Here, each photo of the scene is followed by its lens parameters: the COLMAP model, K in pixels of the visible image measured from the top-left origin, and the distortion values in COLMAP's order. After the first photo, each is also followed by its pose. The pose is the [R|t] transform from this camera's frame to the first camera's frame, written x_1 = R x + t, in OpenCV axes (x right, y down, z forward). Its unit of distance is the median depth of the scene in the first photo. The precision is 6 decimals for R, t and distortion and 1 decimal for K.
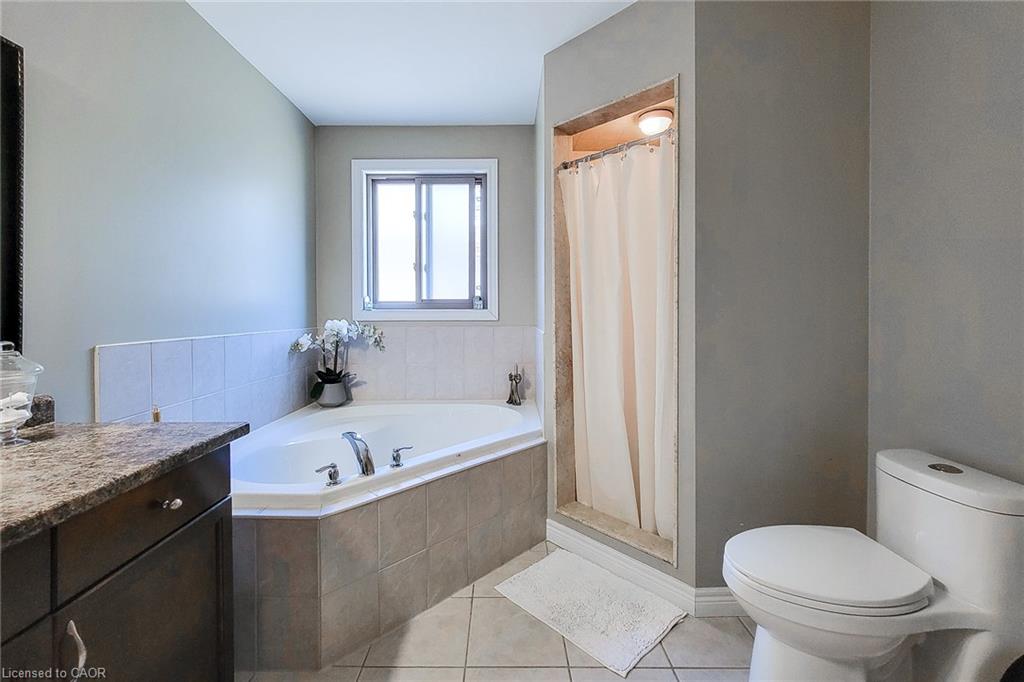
lens RADIAL K [[427.7, 0, 508.9], [0, 427.7, 314.7], [0, 0, 1]] dist [0.010022, -0.000100]
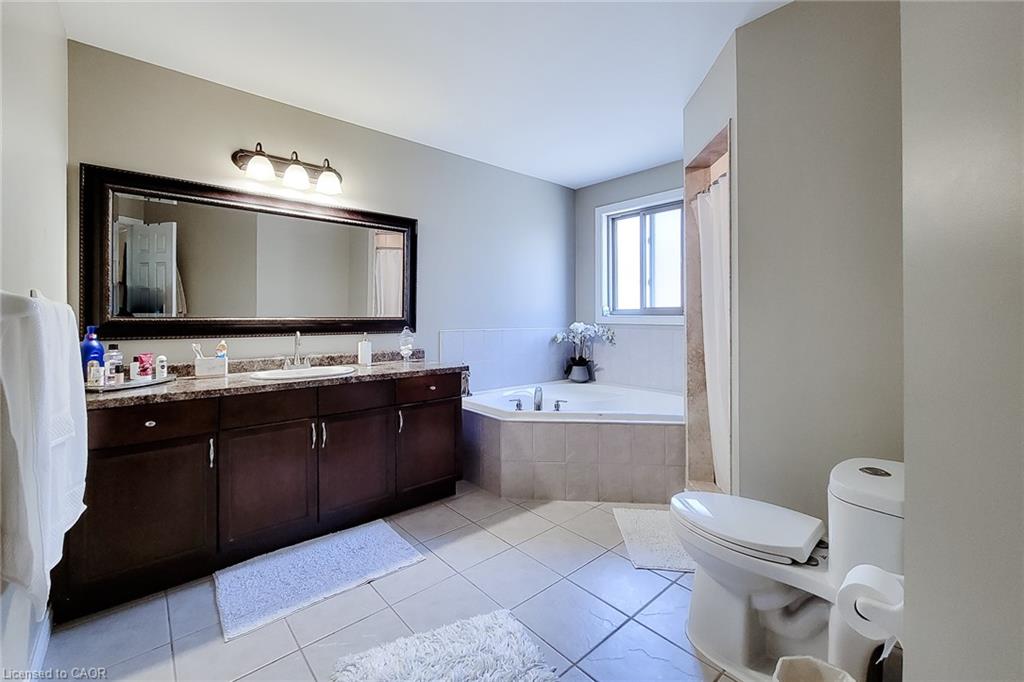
lens RADIAL K [[427.7, 0, 510.7], [0, 427.7, 314.4], [0, 0, 1]] dist [0.010022, -0.000100]
pose [[0.671111, -0.000296, -0.741357, 0.504554], [-0.011139, 0.999883, -0.010482, 0.002634], [0.741274, 0.015293, 0.671029, -0.141582]]
